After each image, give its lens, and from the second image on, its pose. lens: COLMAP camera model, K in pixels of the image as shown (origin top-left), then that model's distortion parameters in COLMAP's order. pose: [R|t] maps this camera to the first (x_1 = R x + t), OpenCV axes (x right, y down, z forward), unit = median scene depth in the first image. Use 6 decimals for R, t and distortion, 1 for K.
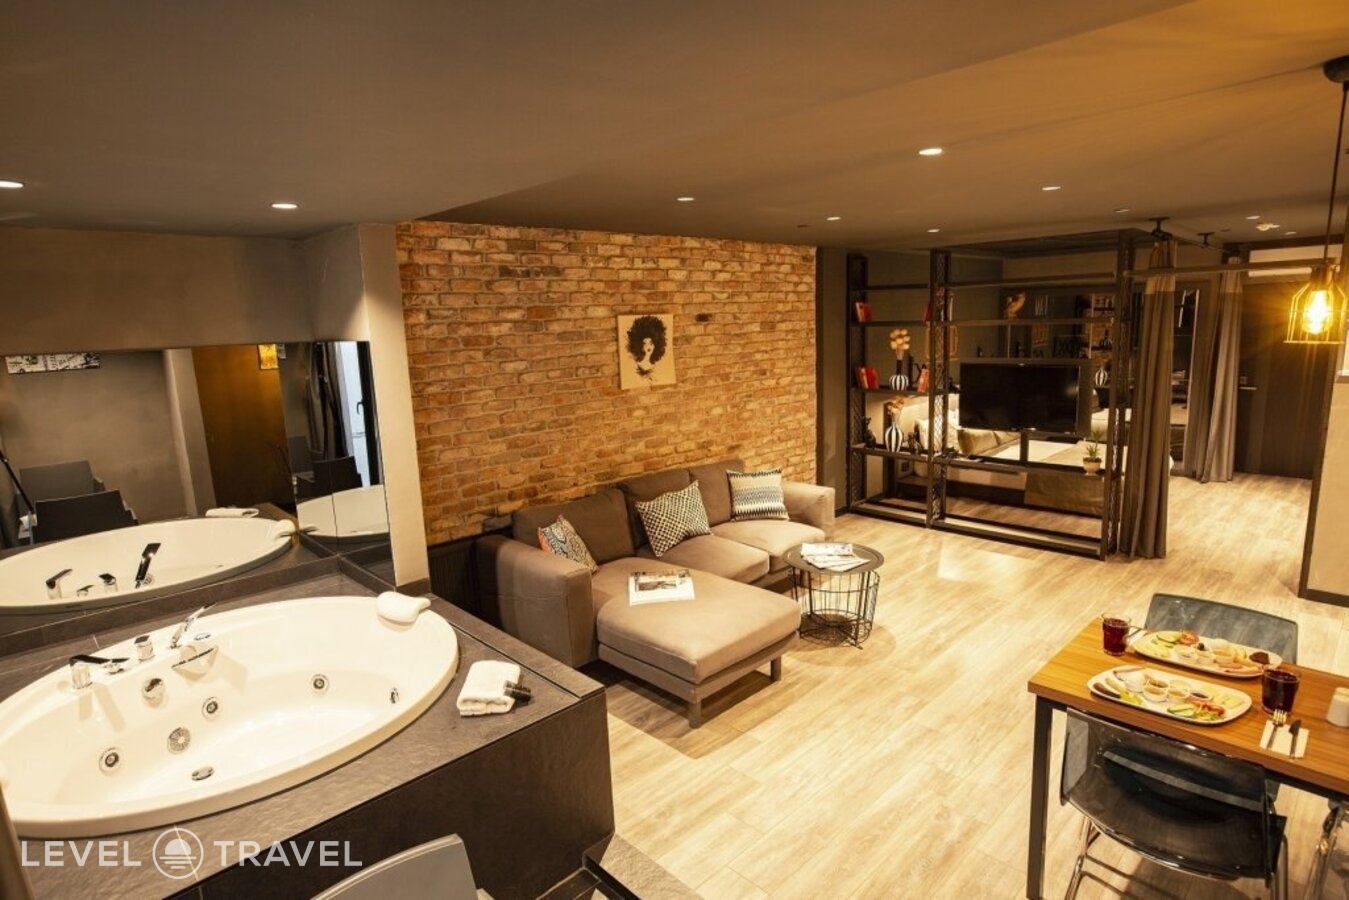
lens RADIAL K [[733.4, 0, 674.5], [0, 733.4, 450.0], [0, 0, 1]] dist [-0.083743, 0.089320]
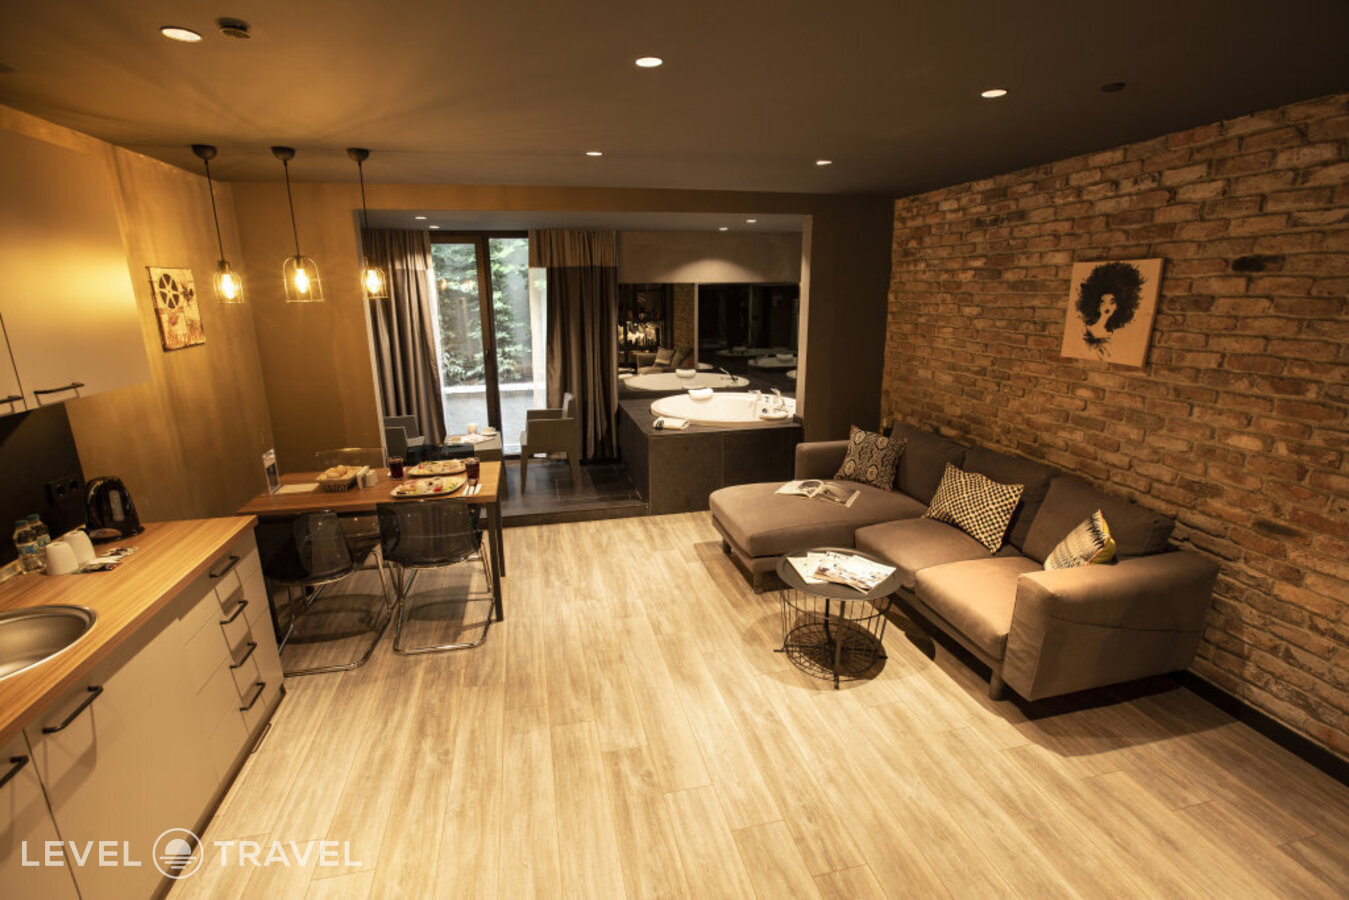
lens RADIAL K [[628.2, 0, 652.3], [0, 628.2, 440.6], [0, 0, 1]] dist [-0.022934, 0.013769]
pose [[-0.542133, 0.241267, -0.804911, 0.758066], [-0.119824, 0.925908, 0.358241, -0.190347], [0.831705, 0.290662, -0.473056, 0.983633]]
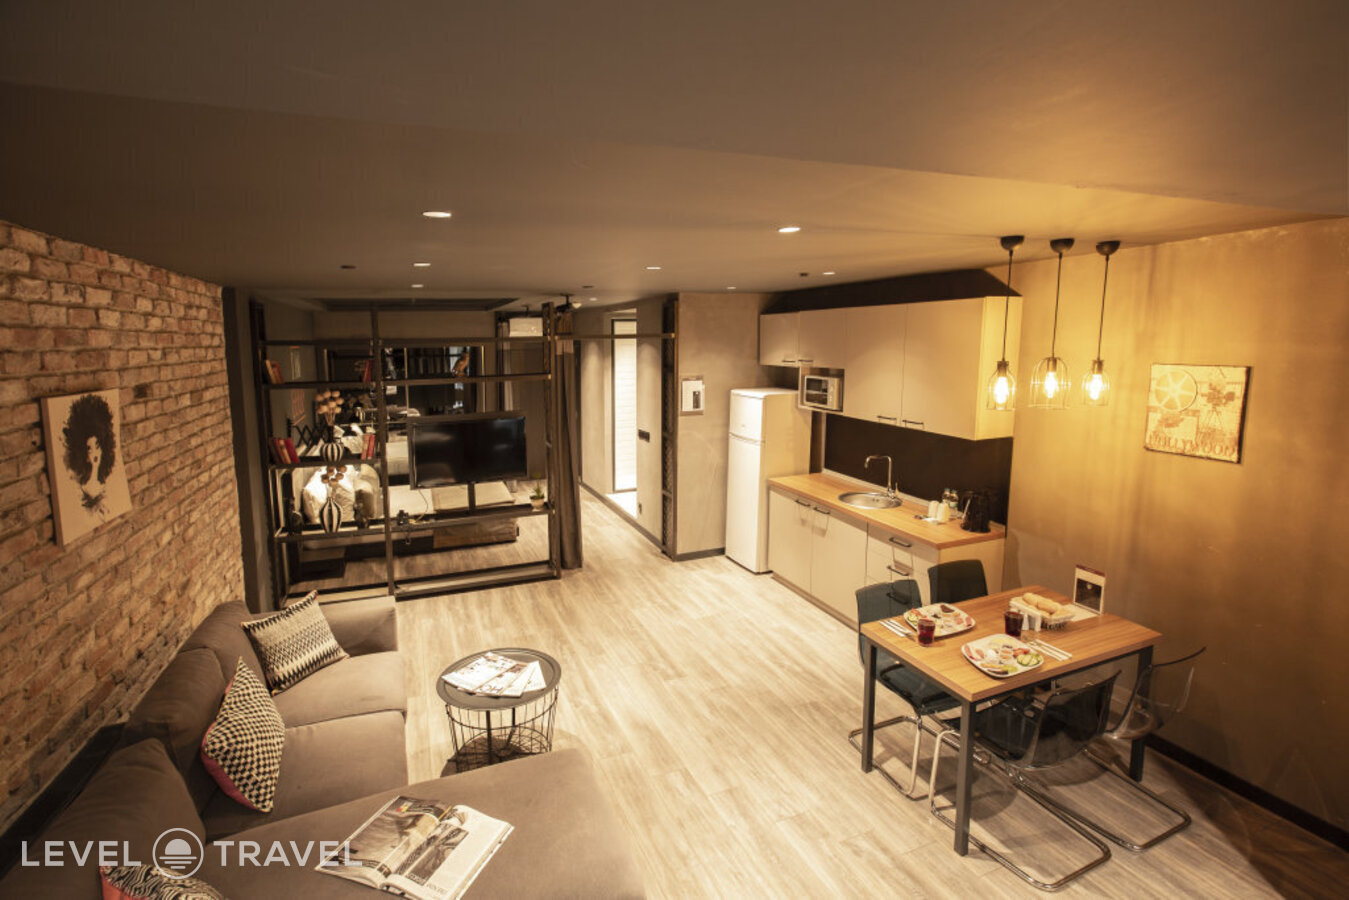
lens RADIAL K [[628.2, 0, 652.3], [0, 628.2, 440.6], [0, 0, 1]] dist [-0.022934, 0.013769]
pose [[0.378935, -0.109882, 0.918877, -0.304446], [0.153328, 0.986657, 0.054757, -0.115432], [-0.912633, 0.120140, 0.390727, 0.467059]]
